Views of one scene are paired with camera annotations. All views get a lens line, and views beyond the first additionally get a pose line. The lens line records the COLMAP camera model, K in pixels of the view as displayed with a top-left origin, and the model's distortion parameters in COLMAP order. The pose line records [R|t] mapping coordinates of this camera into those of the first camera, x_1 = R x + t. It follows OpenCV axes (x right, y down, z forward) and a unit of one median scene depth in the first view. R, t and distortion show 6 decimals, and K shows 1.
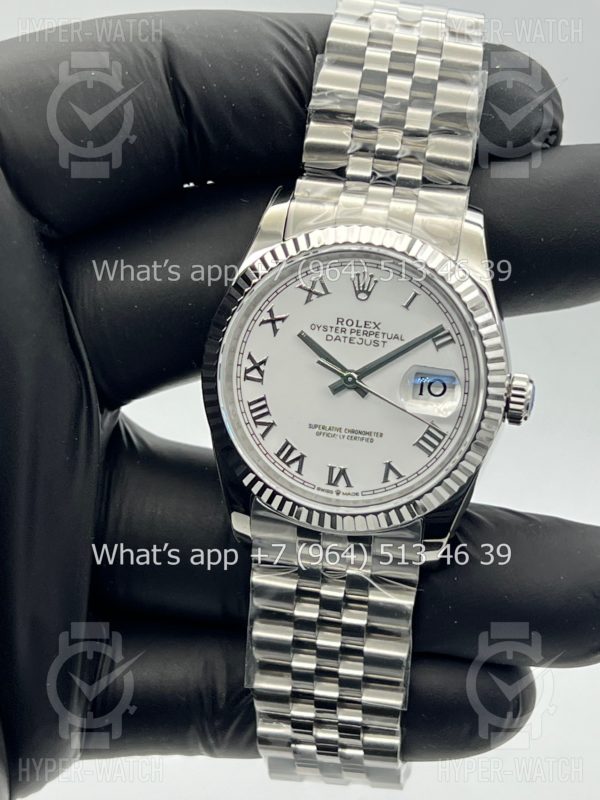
lens RADIAL K [[1877.2, 0, 292.2], [0, 1877.2, 416.5], [0, 0, 1]] dist [0.251856, 0.000000]
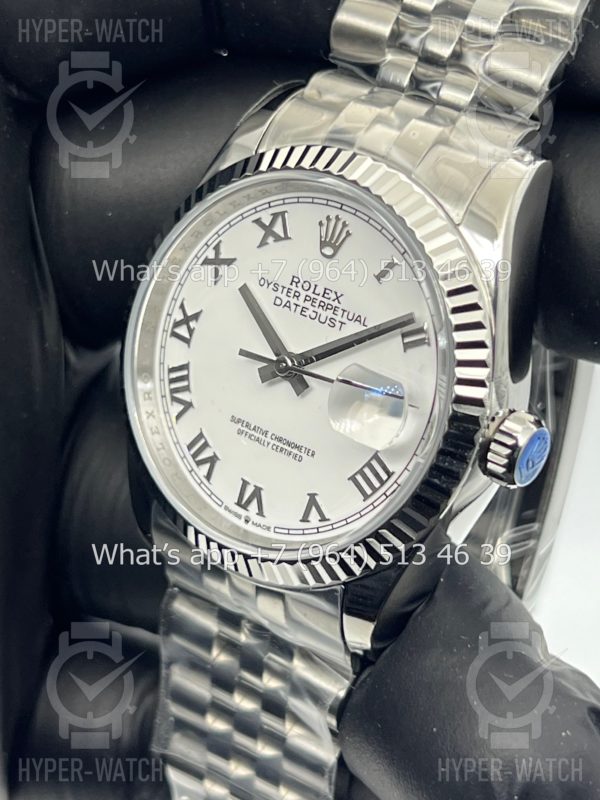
lens RADIAL K [[1877.2, 0, 303.4], [0, 1877.2, 401.8], [0, 0, 1]] dist [0.251856, 0.000000]
pose [[0.884753, 0.219400, -0.411188, 0.322636], [-0.206684, 0.975470, 0.075766, -0.060208], [0.417725, 0.017952, 0.908396, 0.368871]]
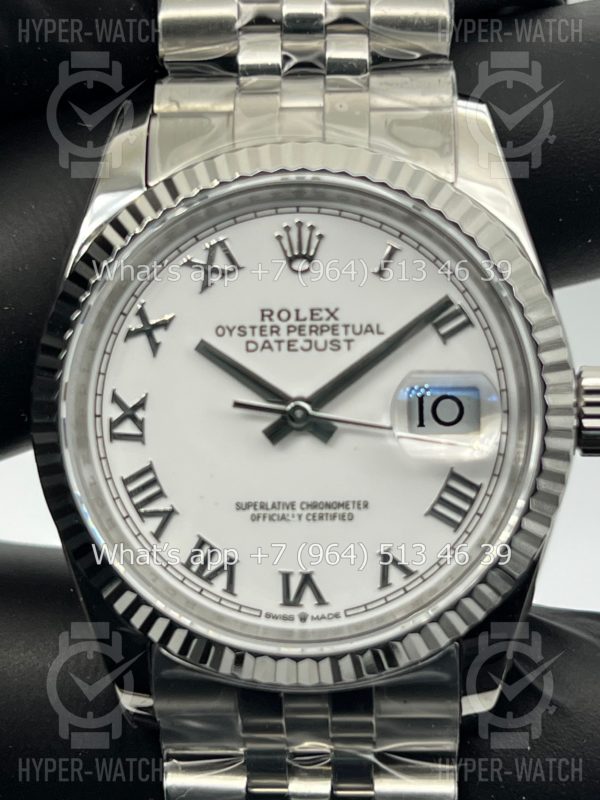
lens RADIAL K [[1877.2, 0, 295.7], [0, 1877.2, 399.2], [0, 0, 1]] dist [0.251856, 0.000000]
pose [[0.987236, -0.130118, 0.091836, -0.020942], [0.134610, 0.989898, -0.044518, 0.000711], [-0.085115, 0.056312, 0.994779, 0.437393]]
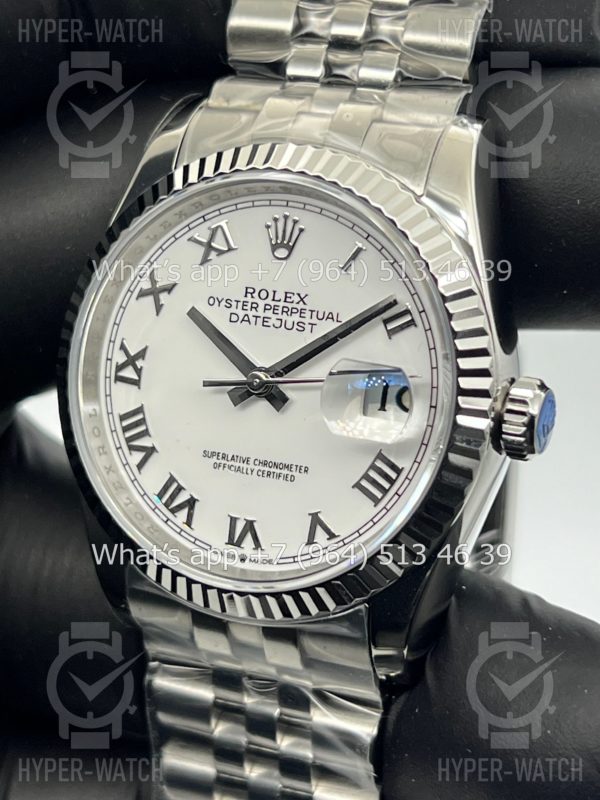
lens RADIAL K [[1877.2, 0, 299.7], [0, 1877.2, 395.5], [0, 0, 1]] dist [0.251856, 0.000000]
pose [[0.966255, 0.015779, -0.257102, 0.207971], [-0.025829, 0.999027, -0.035760, 0.007416], [0.256288, 0.041194, 0.965722, 0.380363]]
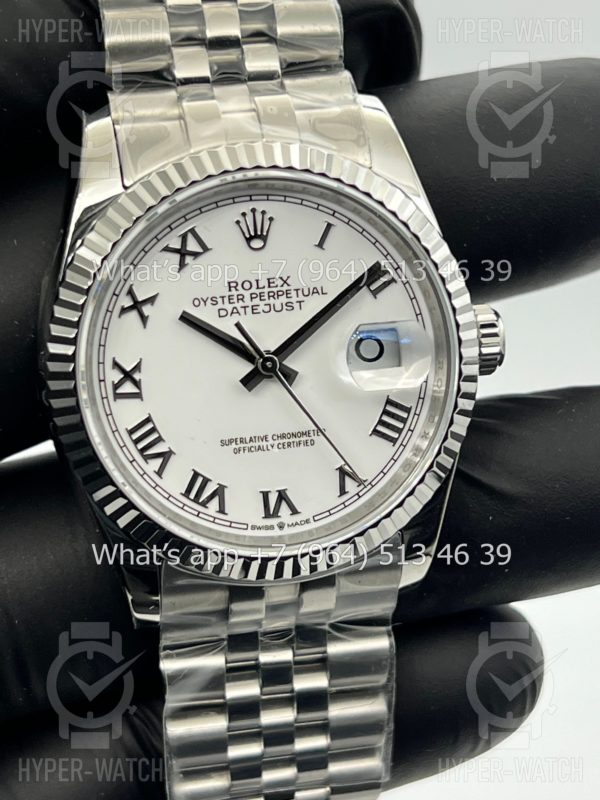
lens RADIAL K [[1877.2, 0, 300.5], [0, 1877.2, 406.1], [0, 0, 1]] dist [0.251856, 0.000000]
pose [[0.922323, -0.230258, 0.310324, -0.176130], [0.217164, 0.973124, 0.076609, -0.055066], [-0.319623, -0.003267, 0.947539, 0.333562]]
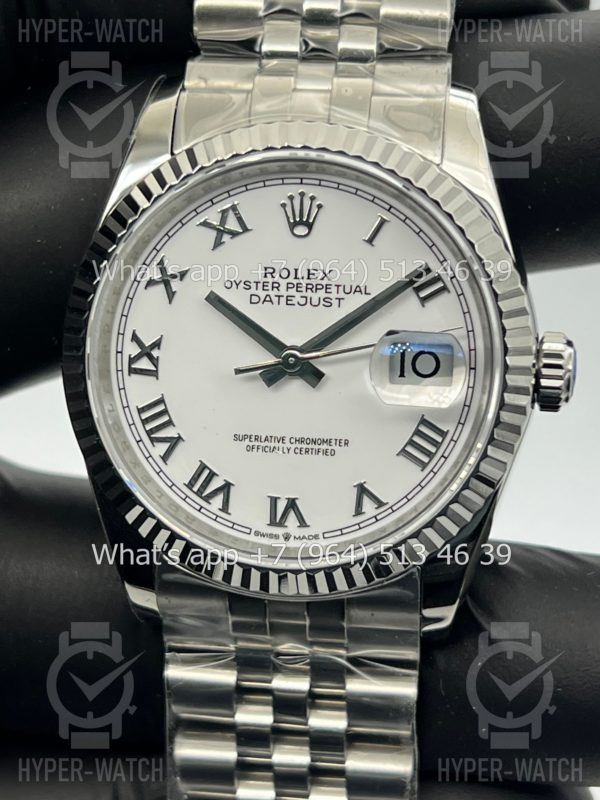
lens RADIAL K [[1877.2, 0, 299.7], [0, 1877.2, 396.9], [0, 0, 1]] dist [0.251856, 0.000000]
pose [[0.996536, -0.077284, 0.030715, 0.012676], [0.077585, 0.996947, -0.008743, -0.001508], [-0.029945, 0.011095, 0.999490, 0.352679]]
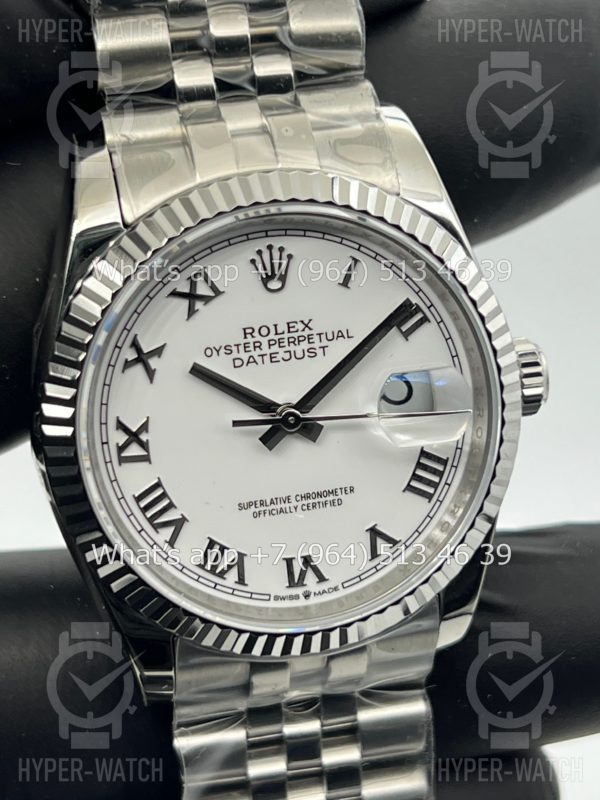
lens RADIAL K [[1877.2, 0, 320.7], [0, 1877.2, 414.2], [0, 0, 1]] dist [0.251856, 0.000000]
pose [[0.907480, -0.268943, 0.322723, -0.159341], [0.234133, 0.961629, 0.143008, -0.107347], [-0.348800, -0.054217, 0.935627, 0.409377]]
